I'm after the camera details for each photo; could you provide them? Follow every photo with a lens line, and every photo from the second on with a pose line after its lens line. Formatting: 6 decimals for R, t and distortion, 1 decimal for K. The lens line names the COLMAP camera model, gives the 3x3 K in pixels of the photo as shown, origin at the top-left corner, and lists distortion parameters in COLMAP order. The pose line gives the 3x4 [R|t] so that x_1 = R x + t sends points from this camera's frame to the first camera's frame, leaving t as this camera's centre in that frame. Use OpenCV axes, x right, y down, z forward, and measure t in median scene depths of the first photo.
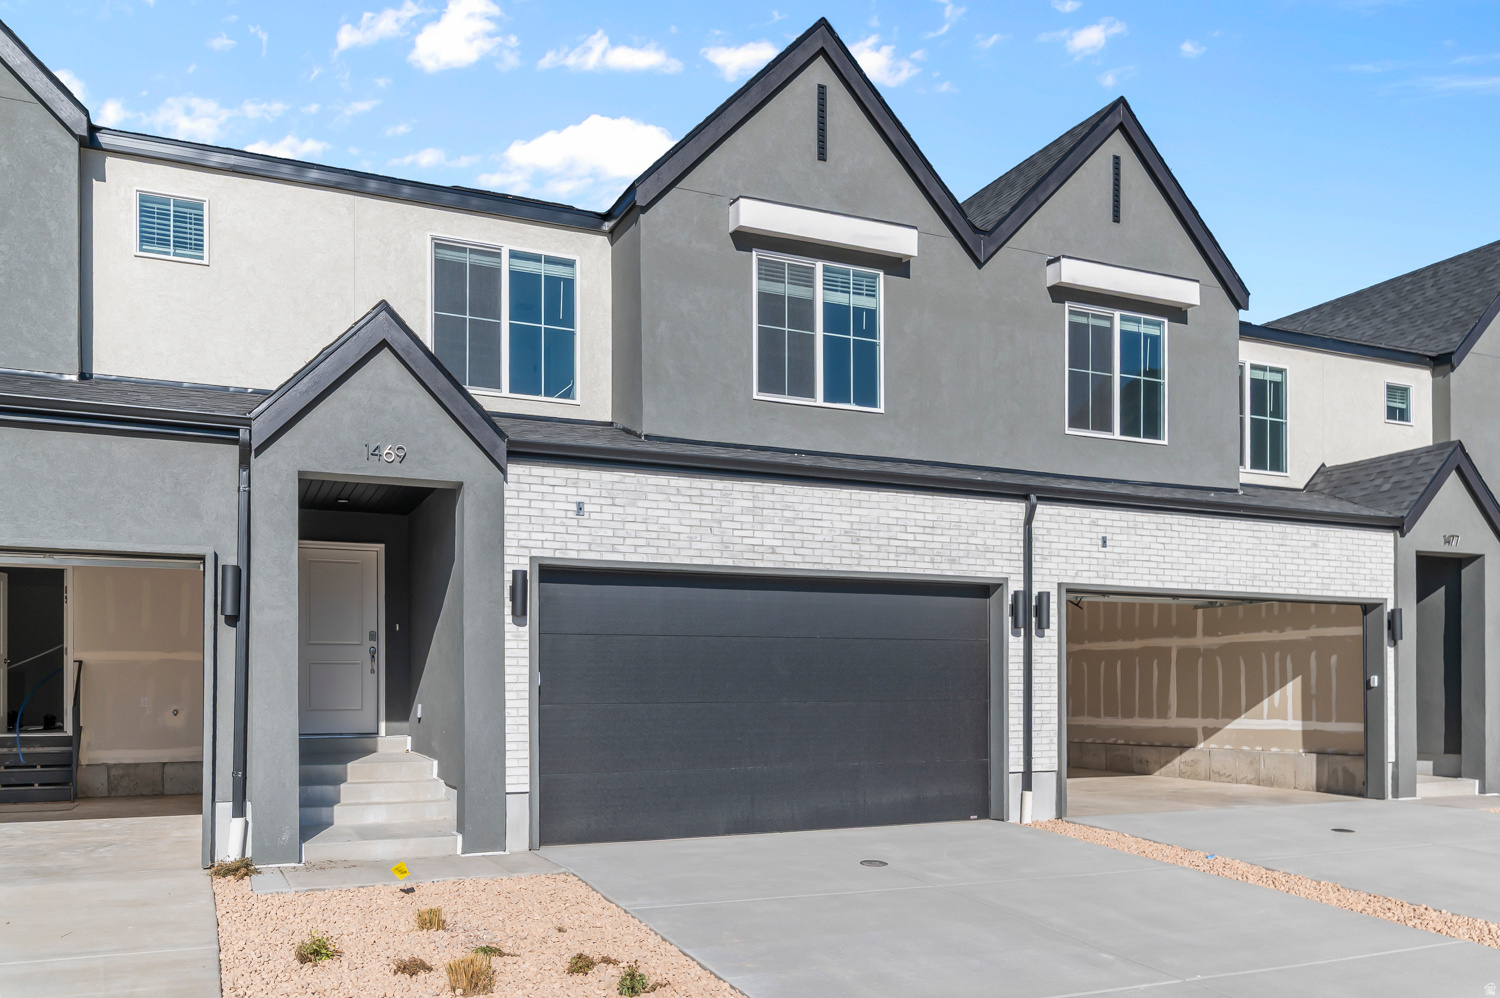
lens RADIAL K [[1198.3, 0, 746.1], [0, 1198.3, 594.4], [0, 0, 1]] dist [0.000803, -0.000558]
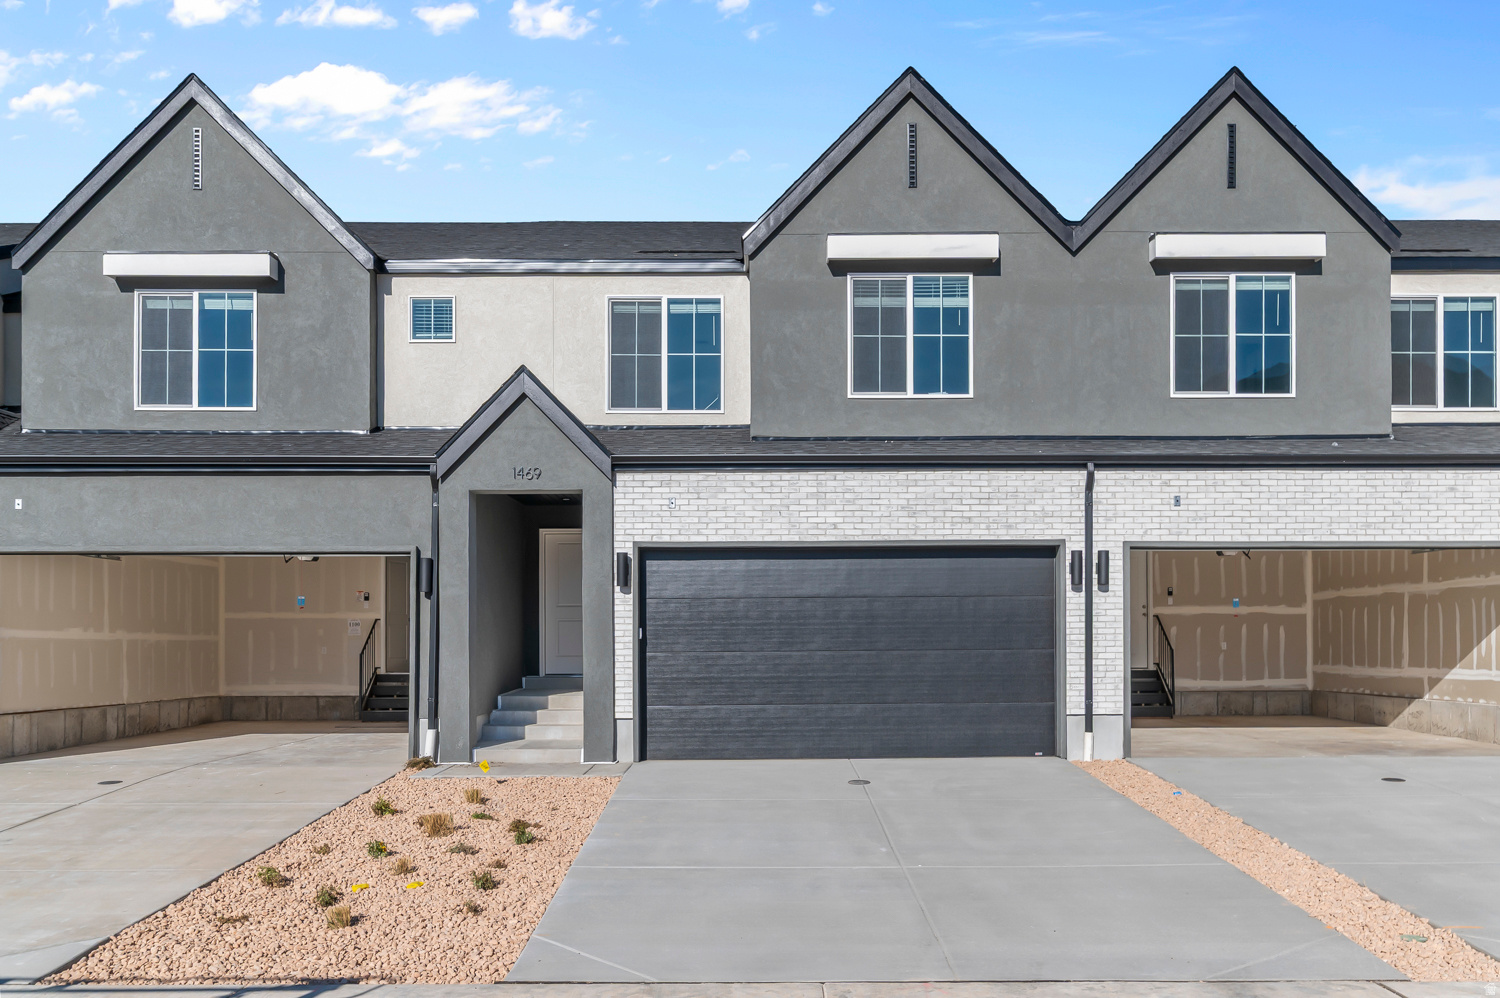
lens RADIAL K [[1206.0, 0, 749.8], [0, 1206.0, 502.7], [0, 0, 1]] dist [0.002801, 0.004773]
pose [[0.910052, -0.048502, -0.411646, 0.413738], [0.036441, 0.998647, -0.037103, -0.016945], [0.412888, 0.018765, 0.910588, -0.144109]]
